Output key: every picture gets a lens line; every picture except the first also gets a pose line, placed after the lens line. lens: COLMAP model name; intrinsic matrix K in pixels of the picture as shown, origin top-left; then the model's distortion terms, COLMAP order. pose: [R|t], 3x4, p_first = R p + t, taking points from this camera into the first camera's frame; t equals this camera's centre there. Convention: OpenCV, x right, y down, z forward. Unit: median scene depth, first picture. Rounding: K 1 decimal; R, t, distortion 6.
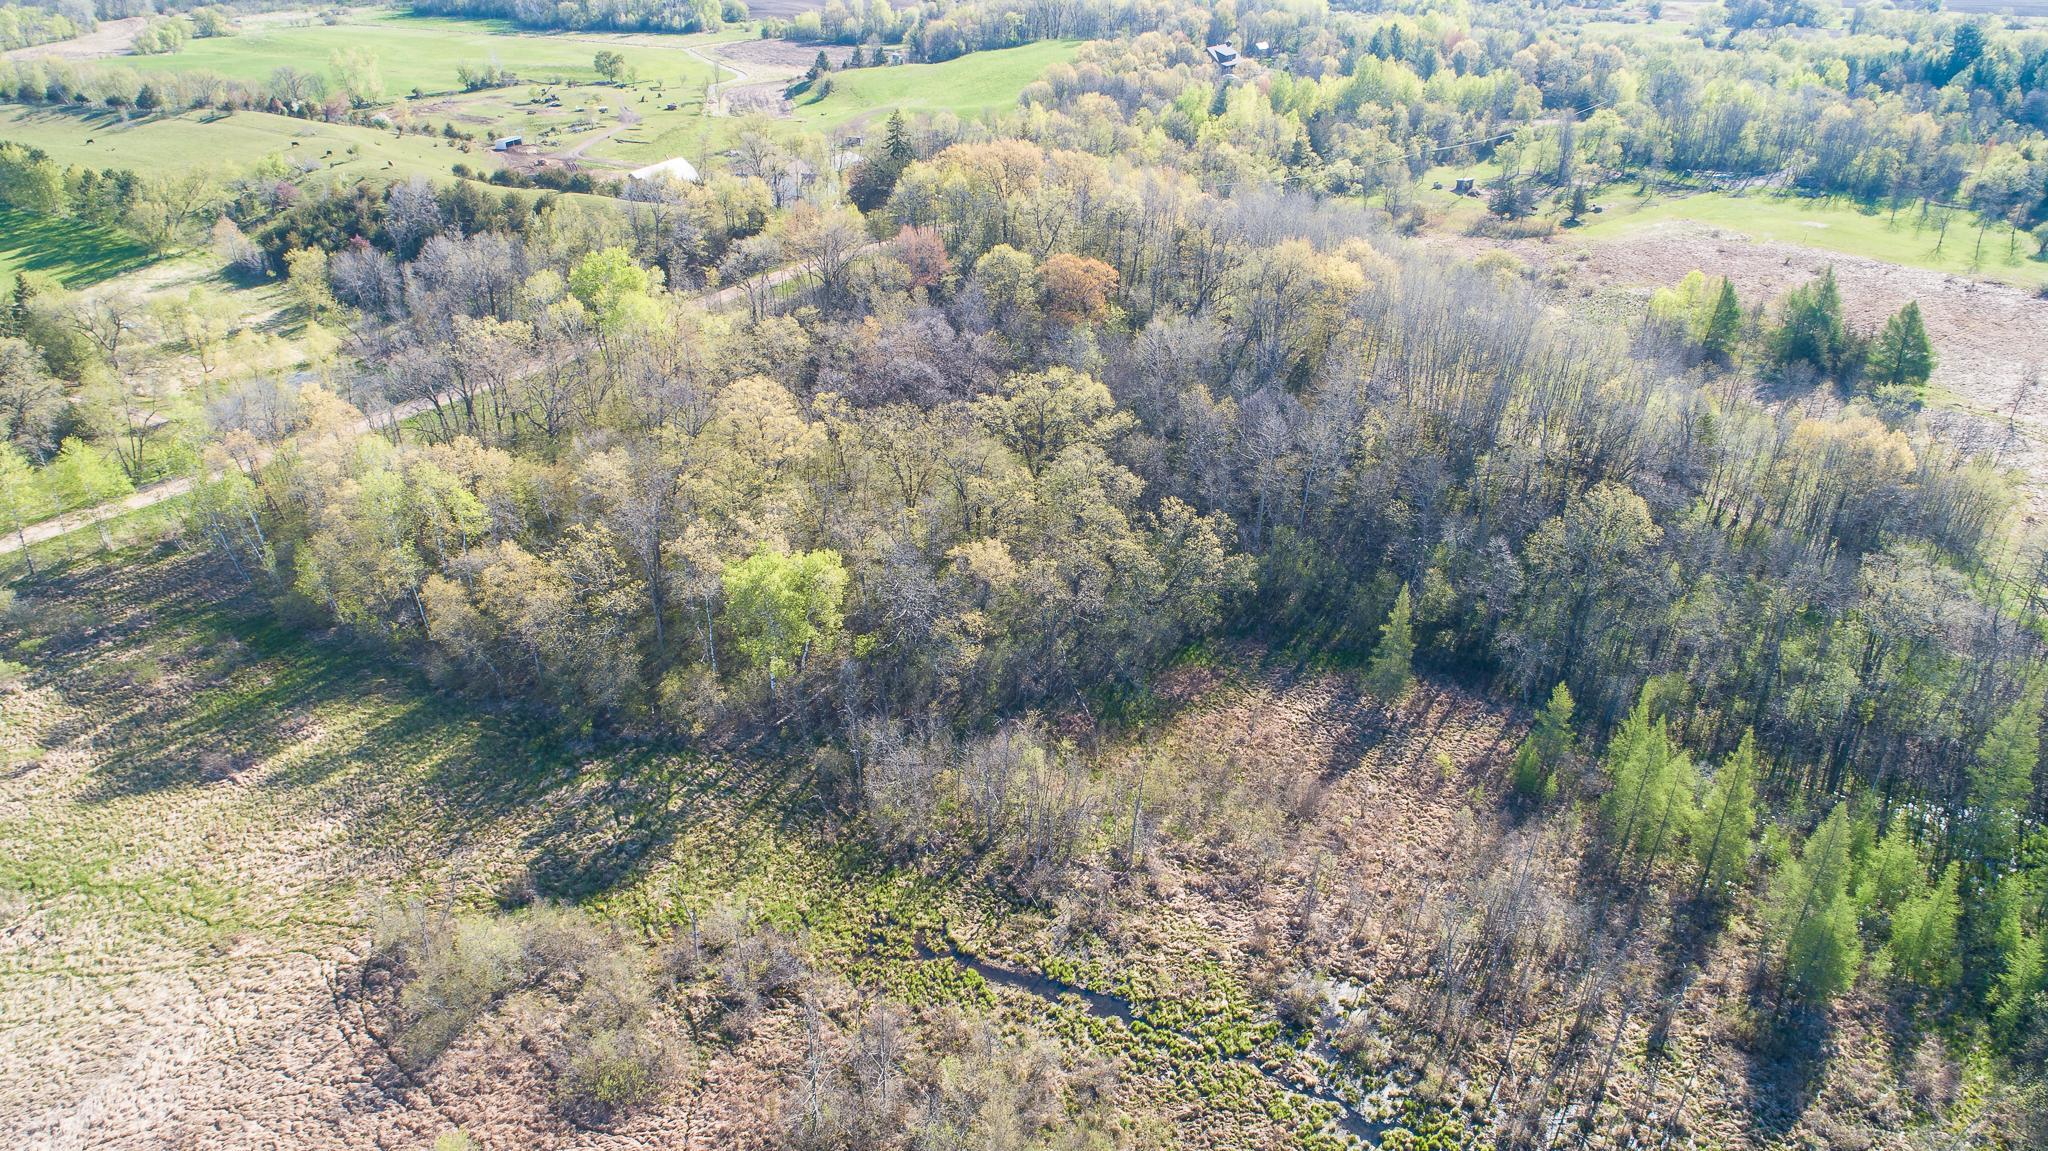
lens RADIAL K [[1375.2, 0, 1024.8], [0, 1375.2, 581.0], [0, 0, 1]] dist [-0.018189, 0.009604]
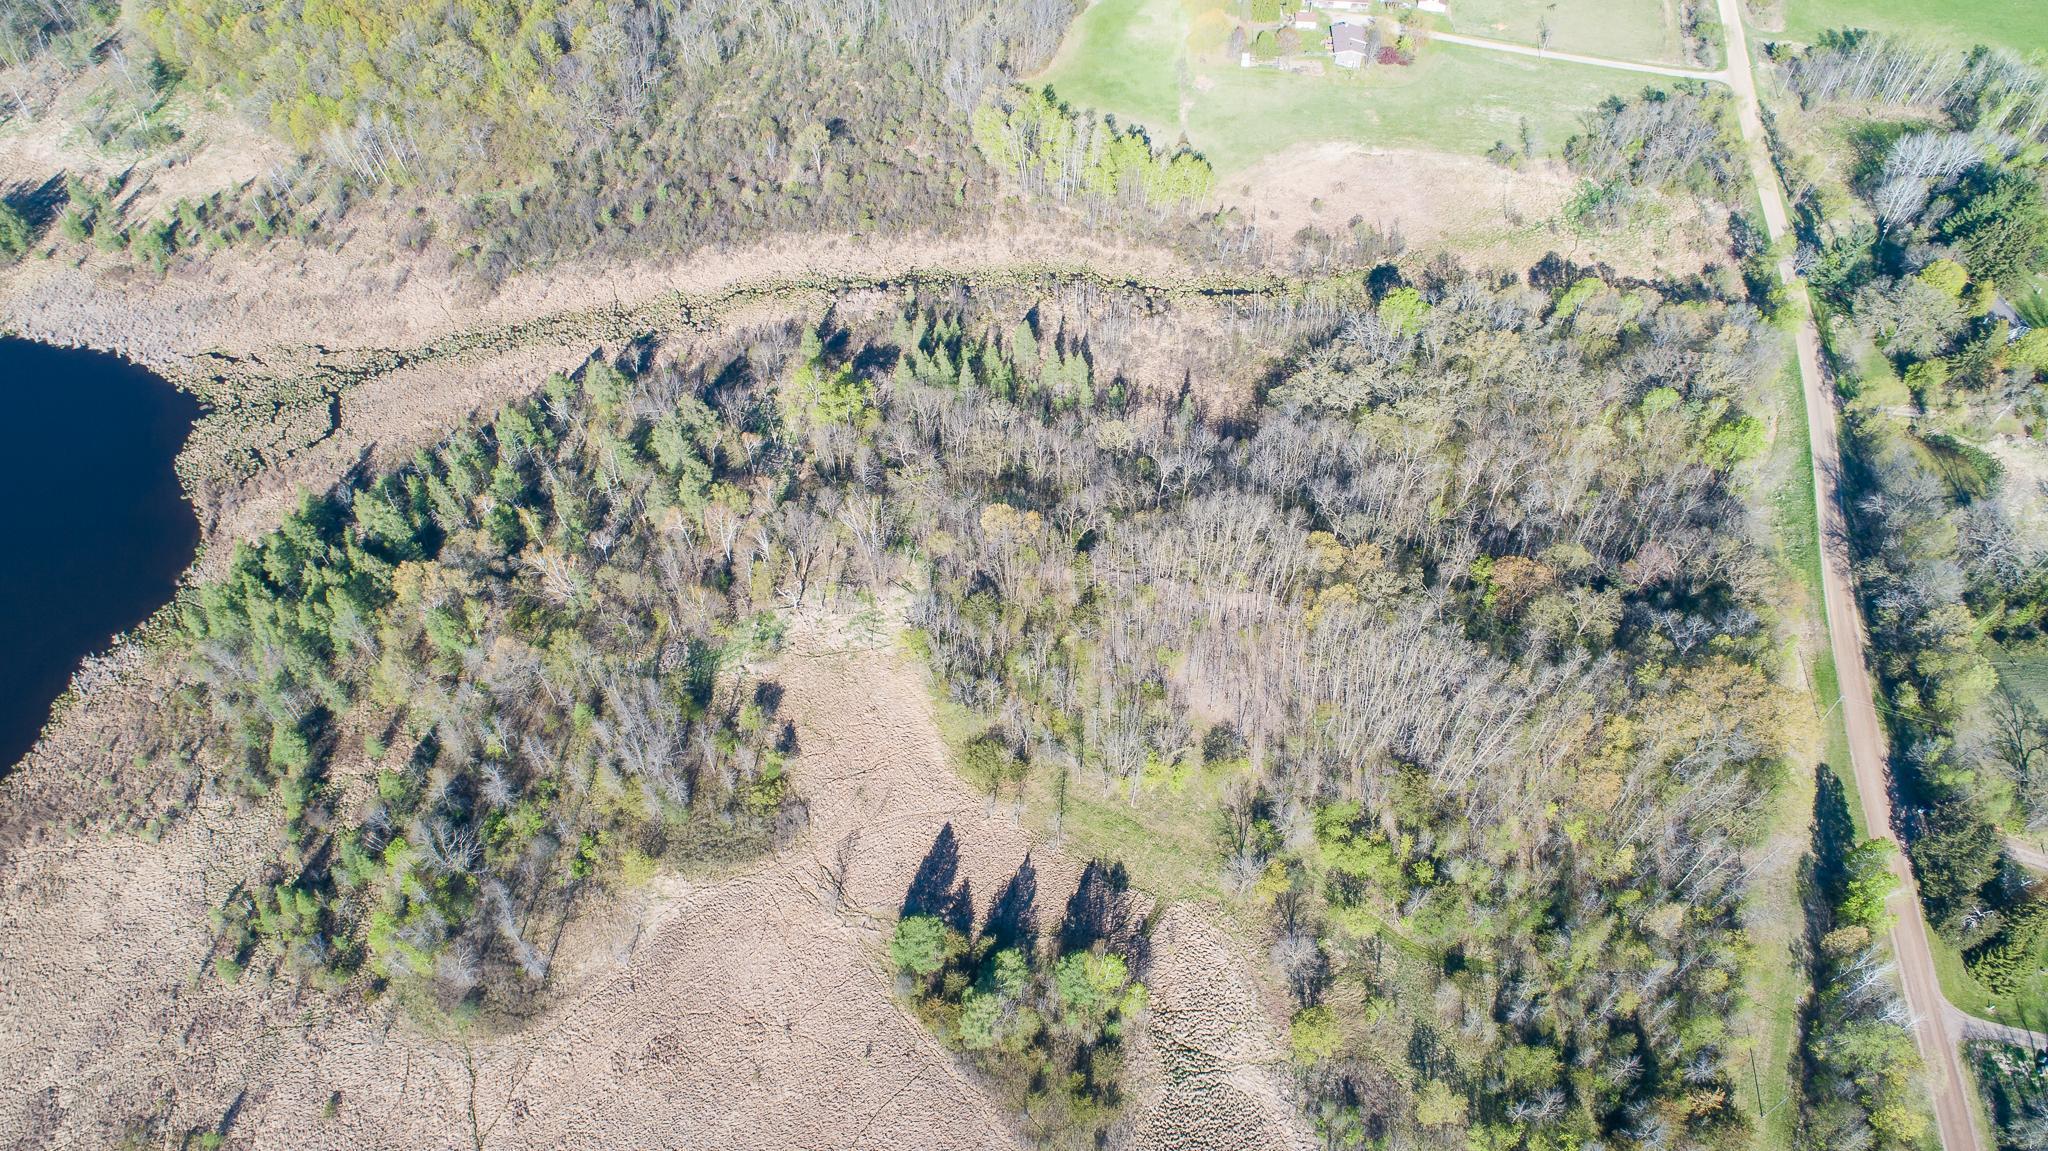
lens RADIAL K [[1375.2, 0, 1036.0], [0, 1375.2, 579.0], [0, 0, 1]] dist [-0.018189, 0.009604]
pose [[-0.905476, 0.325841, -0.271921, 1.295574], [-0.207957, 0.217878, 0.953563, -2.175826], [0.369956, 0.919977, -0.129522, 1.555494]]
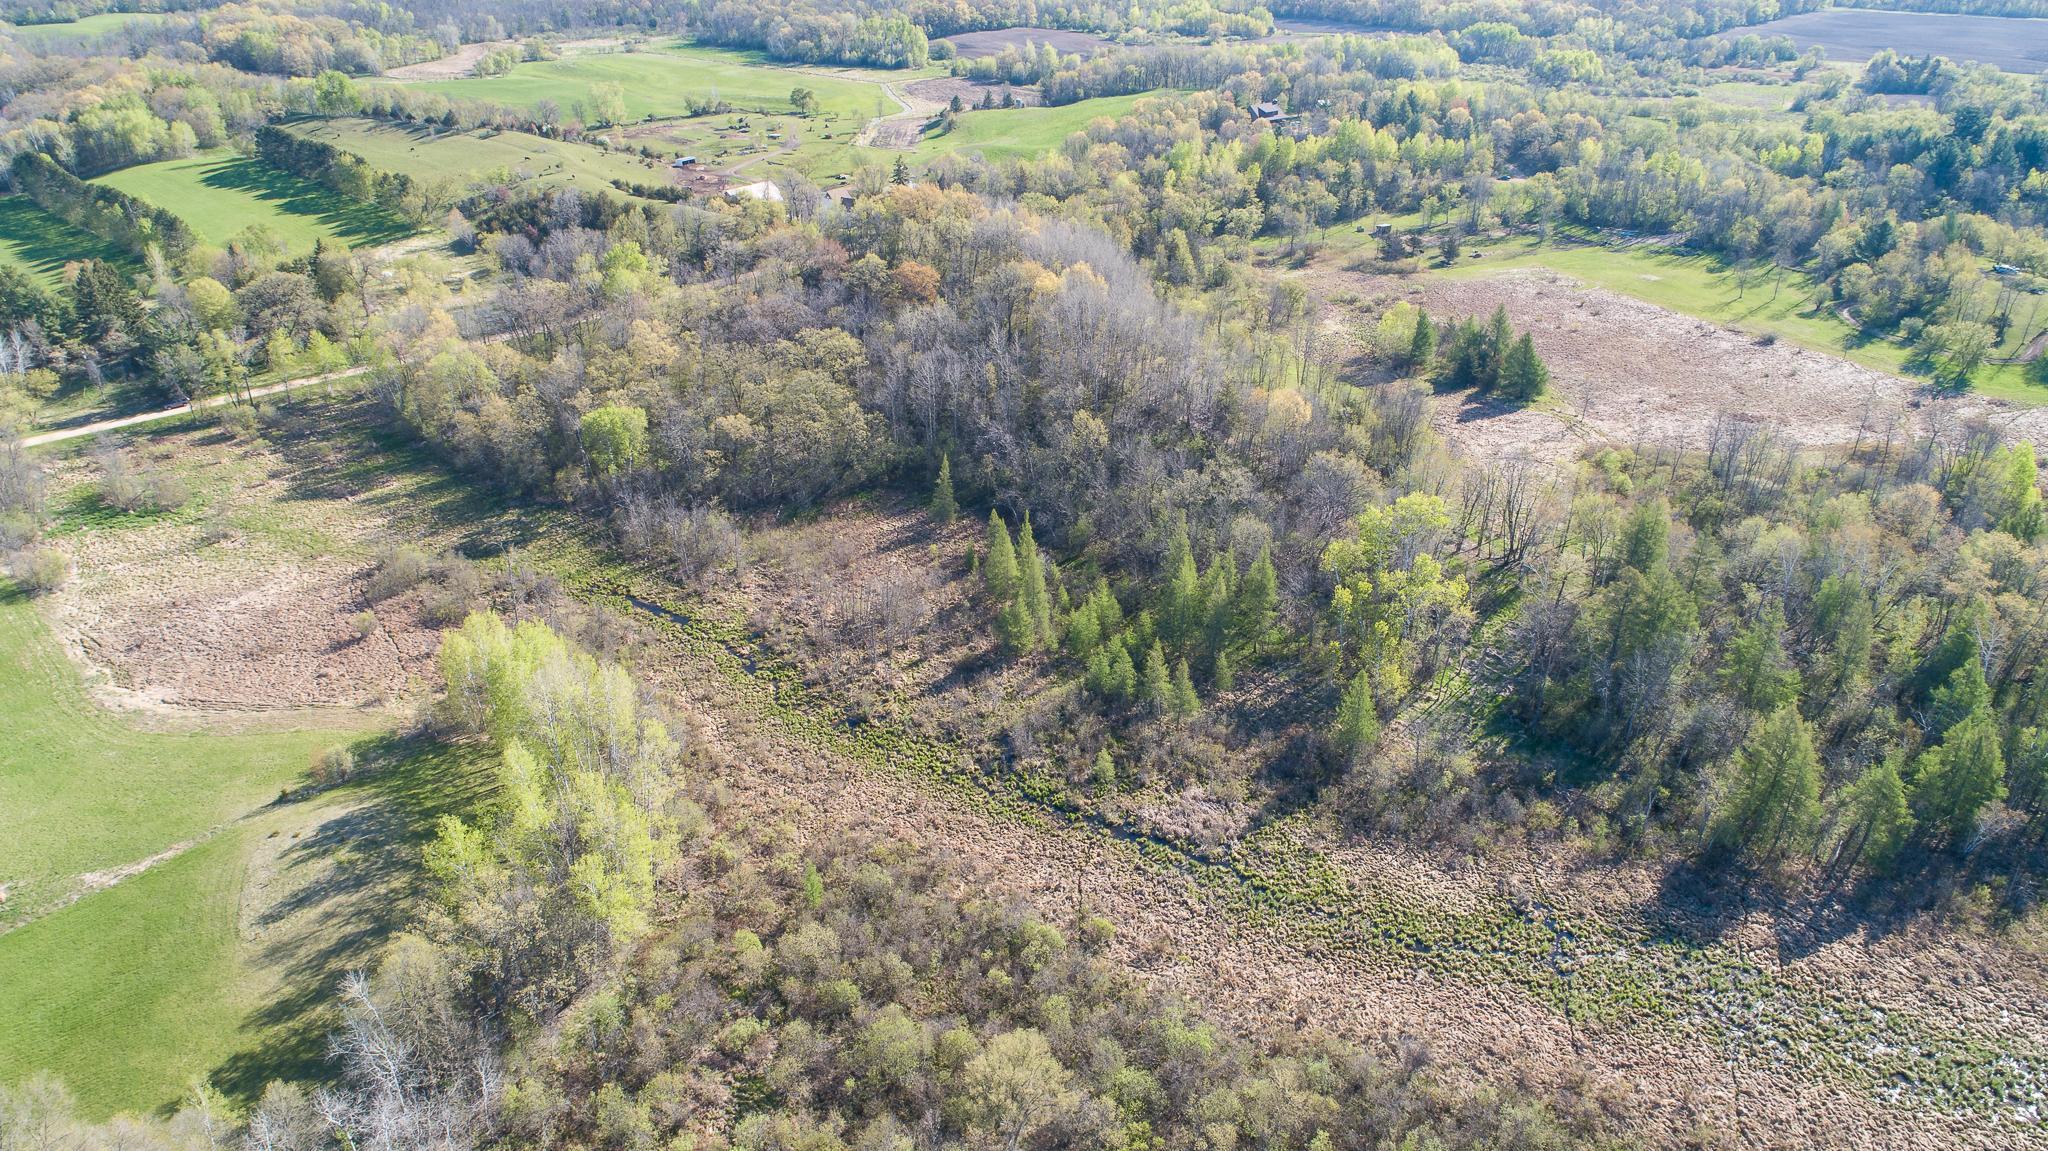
lens RADIAL K [[1375.2, 0, 1025.8], [0, 1375.2, 583.0], [0, 0, 1]] dist [-0.018189, 0.009604]
pose [[0.973668, 0.104533, -0.202591, 0.781652], [-0.105865, 0.994371, 0.004284, 0.152025], [0.201899, 0.017276, 0.979254, -0.729876]]
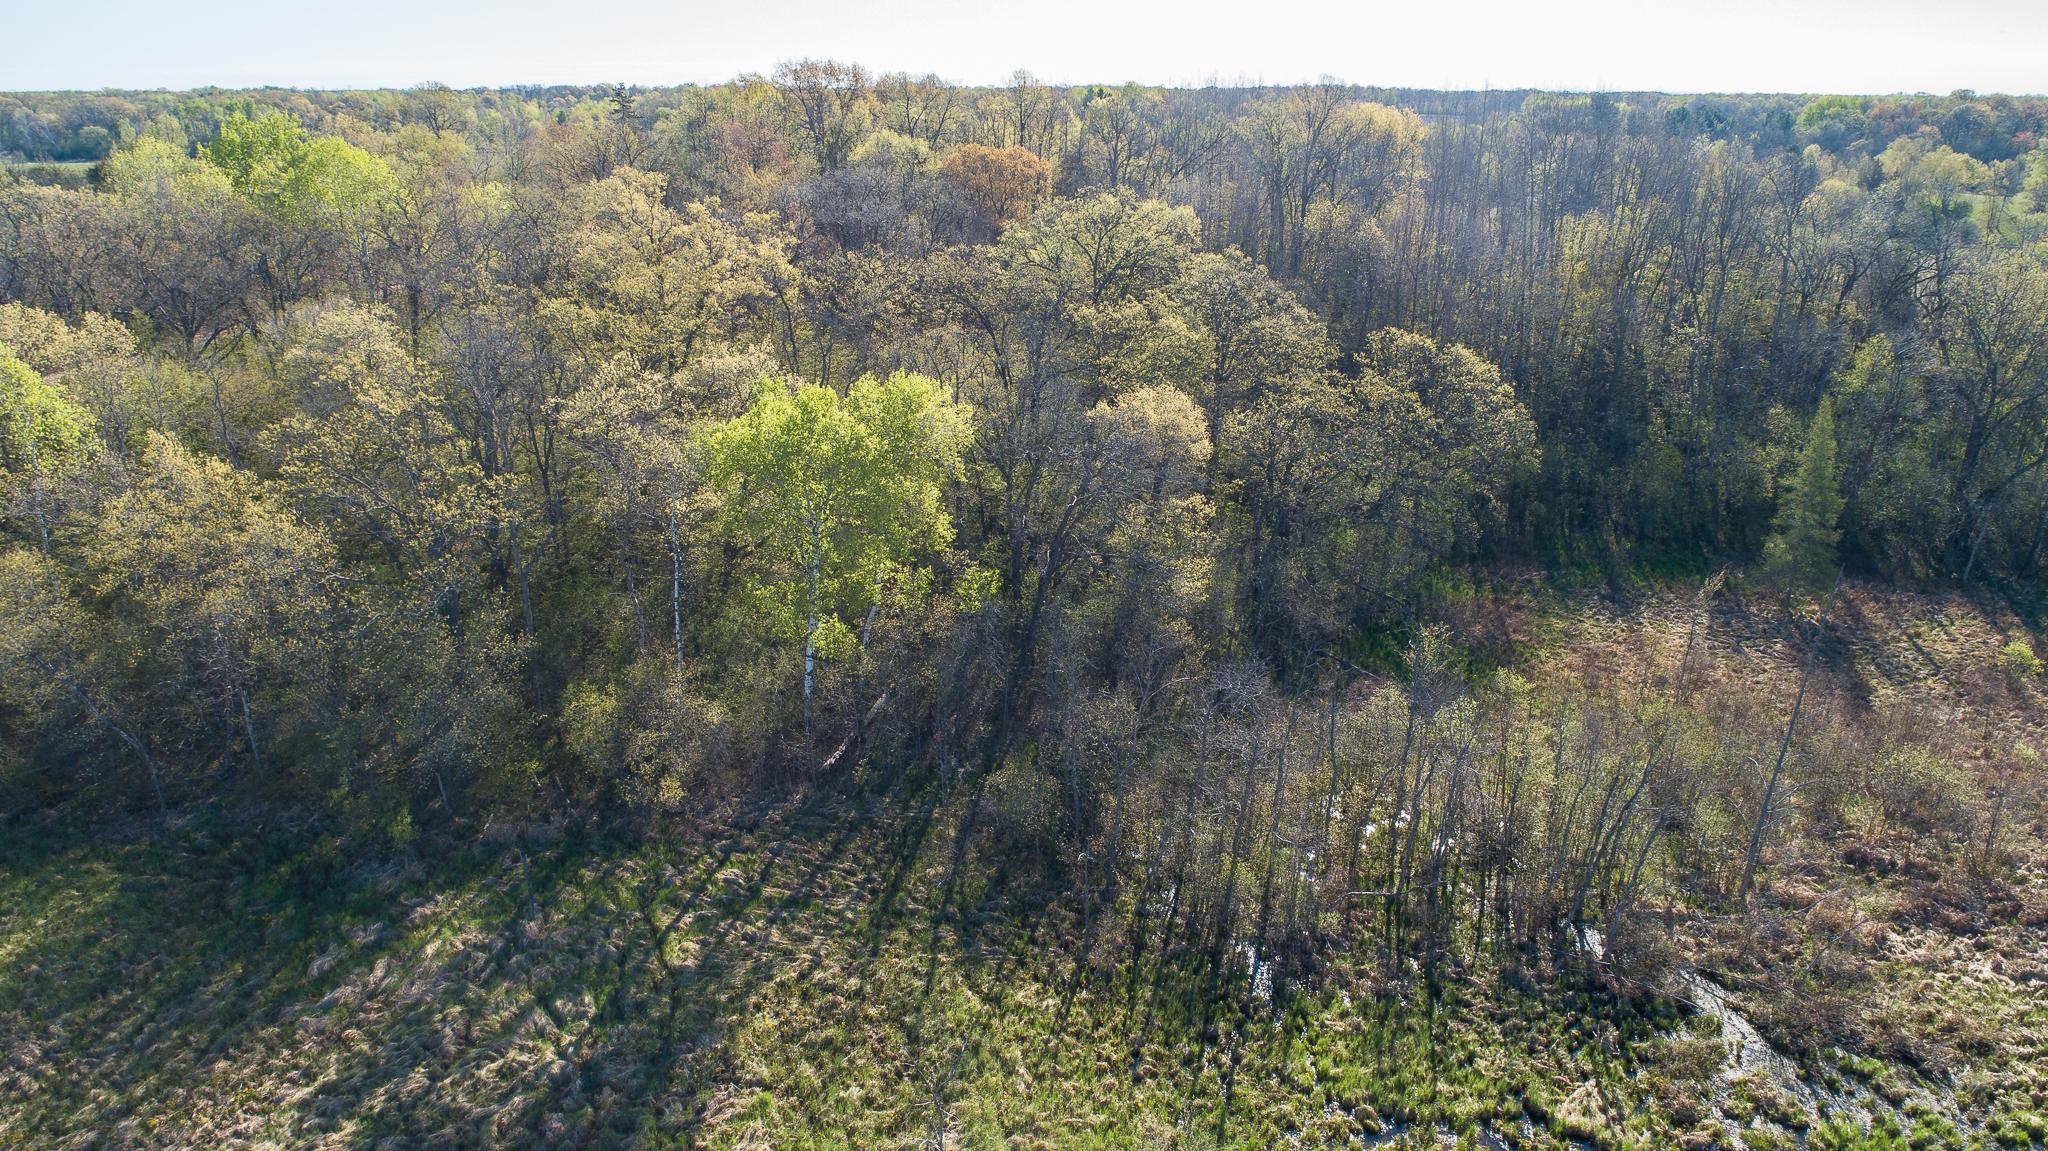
lens RADIAL K [[1375.2, 0, 1023.0], [0, 1375.2, 582.3], [0, 0, 1]] dist [-0.018189, 0.009604]
pose [[0.956610, -0.097351, 0.274628, -0.250398], [0.133817, 0.984040, -0.117298, 0.111368], [-0.258826, 0.148958, 0.954369, 0.544855]]
